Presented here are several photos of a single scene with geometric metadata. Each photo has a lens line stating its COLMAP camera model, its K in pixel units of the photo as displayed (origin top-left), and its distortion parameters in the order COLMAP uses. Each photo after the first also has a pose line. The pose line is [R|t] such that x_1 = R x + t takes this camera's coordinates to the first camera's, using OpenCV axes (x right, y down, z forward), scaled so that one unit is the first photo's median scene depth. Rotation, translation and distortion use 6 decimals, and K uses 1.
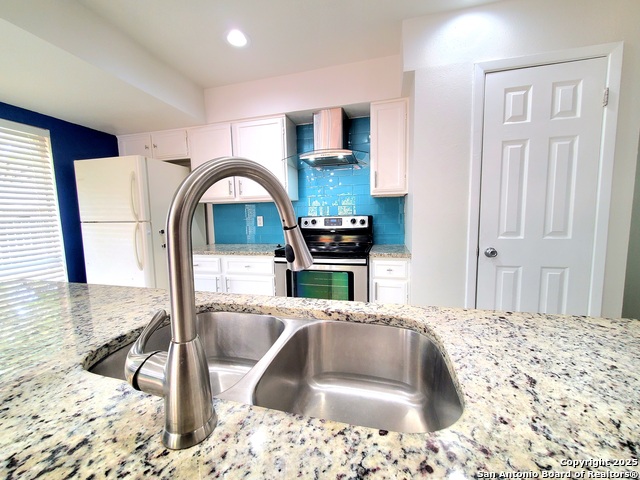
lens RADIAL K [[256.1, 0, 317.9], [0, 256.1, 239.3], [0, 0, 1]] dist [-0.002033, -0.000685]
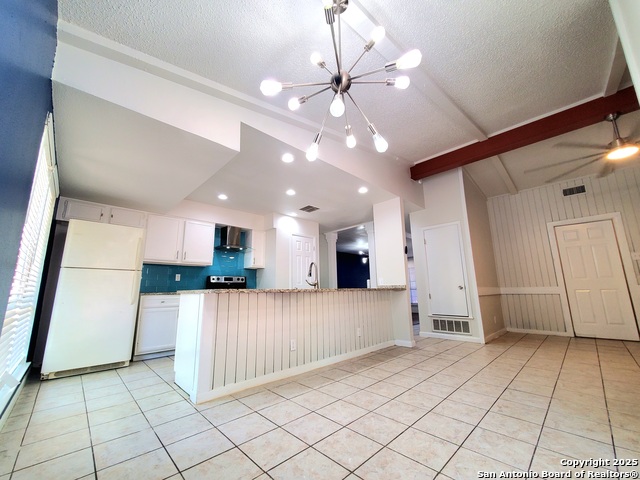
lens RADIAL K [[256.1, 0, 319.4], [0, 256.1, 240.9], [0, 0, 1]] dist [-0.002033, -0.000685]
pose [[0.509401, 0.179372, 0.841627, -1.327601], [0.084943, 0.962777, -0.256604, 0.218282], [-0.856327, 0.202205, 0.475203, -0.601557]]
